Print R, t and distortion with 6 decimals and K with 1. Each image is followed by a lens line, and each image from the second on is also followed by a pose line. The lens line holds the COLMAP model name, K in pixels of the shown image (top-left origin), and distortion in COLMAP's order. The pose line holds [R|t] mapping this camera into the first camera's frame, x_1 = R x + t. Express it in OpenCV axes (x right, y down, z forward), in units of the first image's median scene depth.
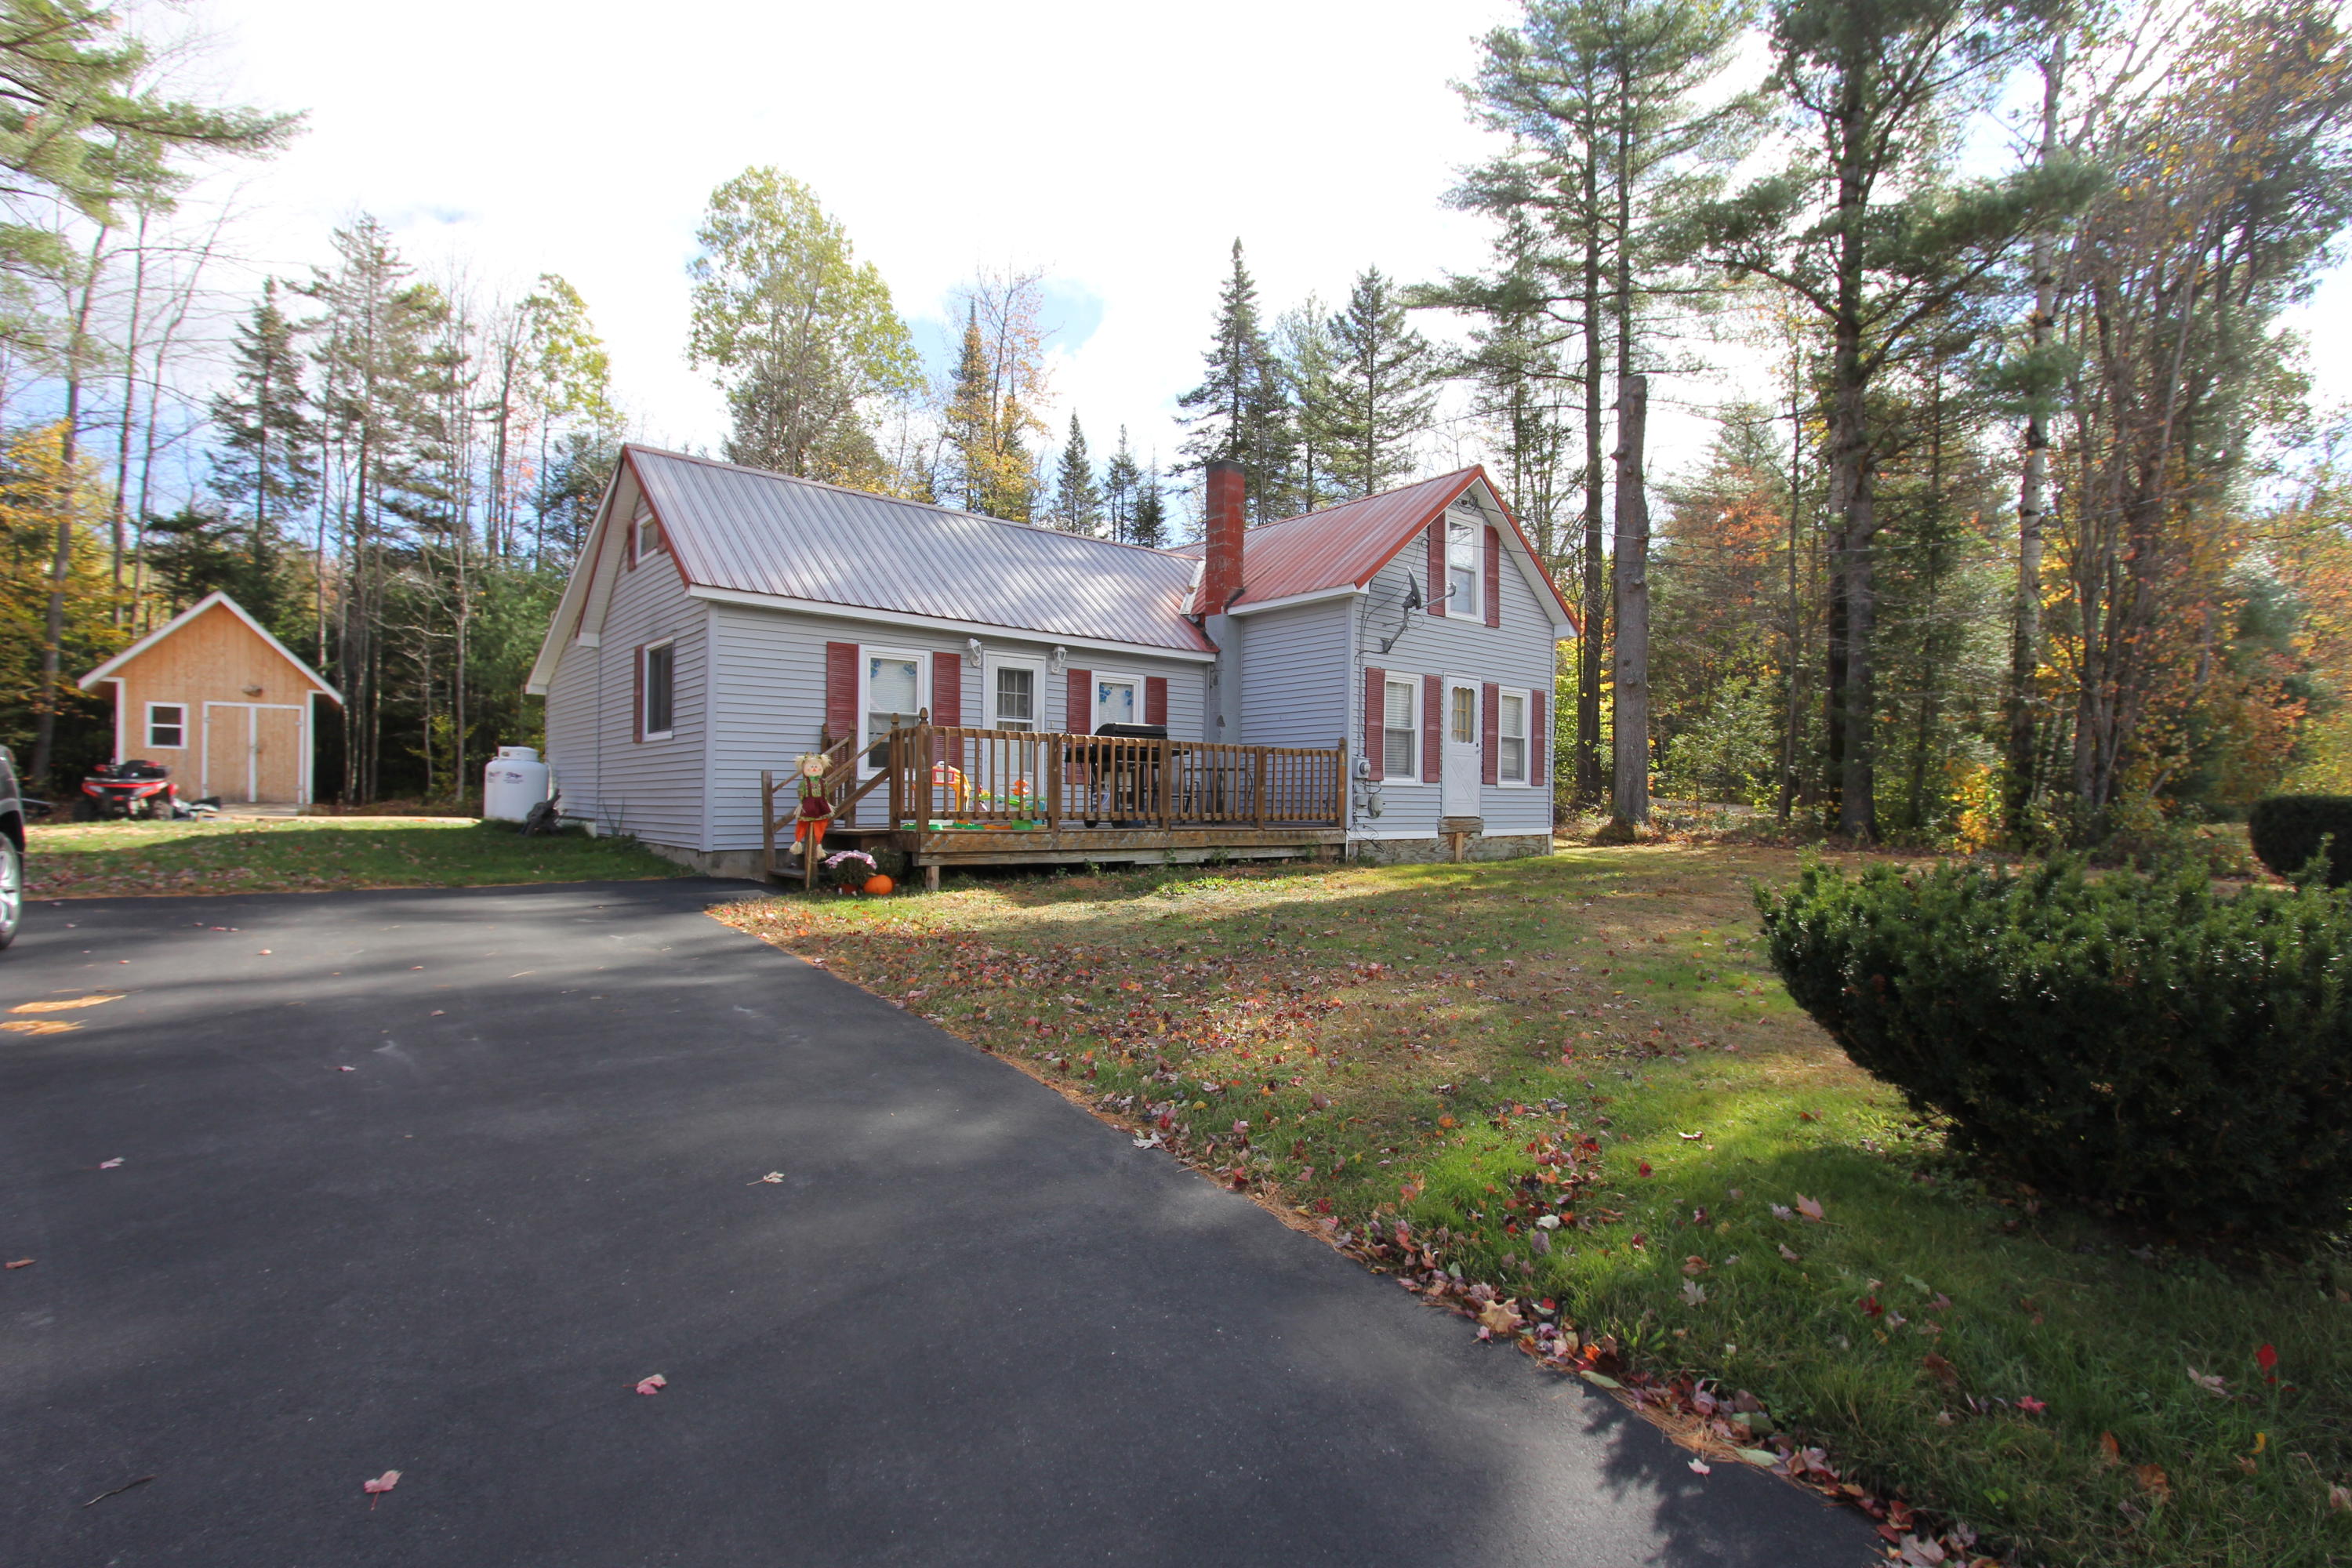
lens RADIAL K [[1152.5, 0, 1176.0], [0, 1152.5, 784.0], [0, 0, 1]] dist [0.016374, 0.000005]
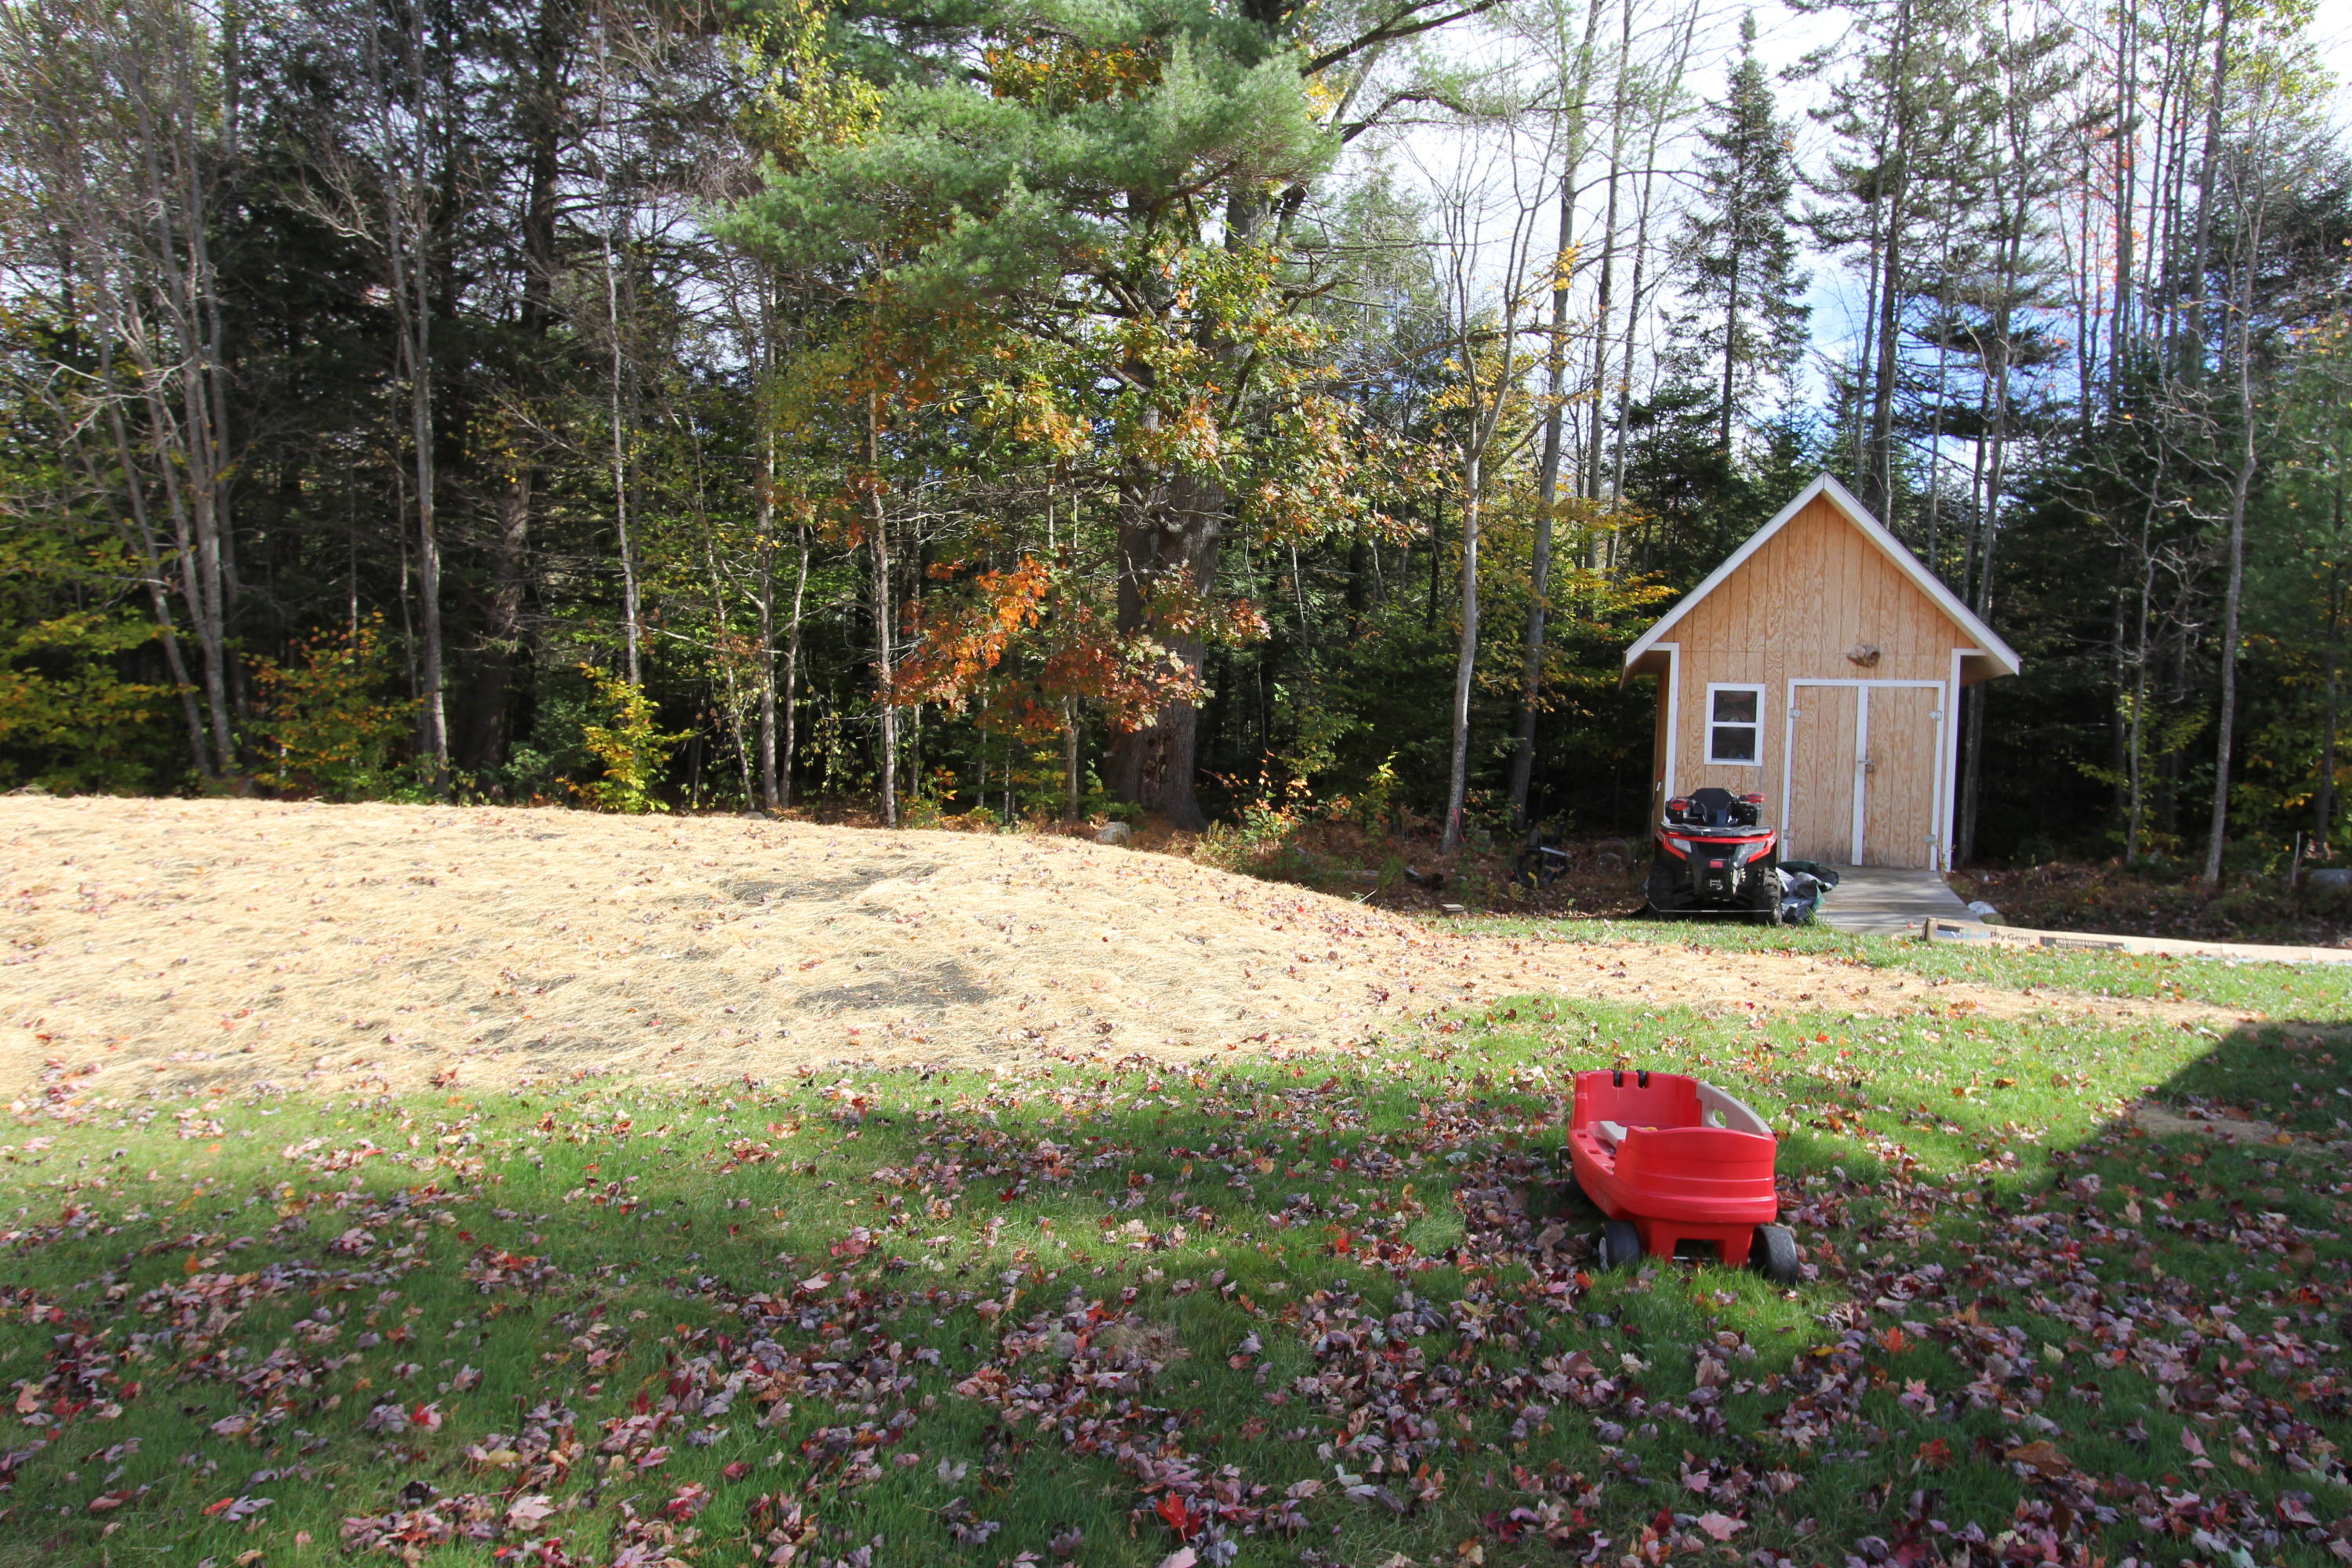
lens RADIAL K [[1641.6, 0, 1176.0], [0, 1641.6, 784.0], [0, 0, 1]] dist [-0.000197, -0.000077]
pose [[0.639743, 0.006185, -0.768564, -0.288452], [-0.009590, 0.999954, 0.000064, -0.012967], [0.768529, 0.007330, 0.639773, 0.194658]]
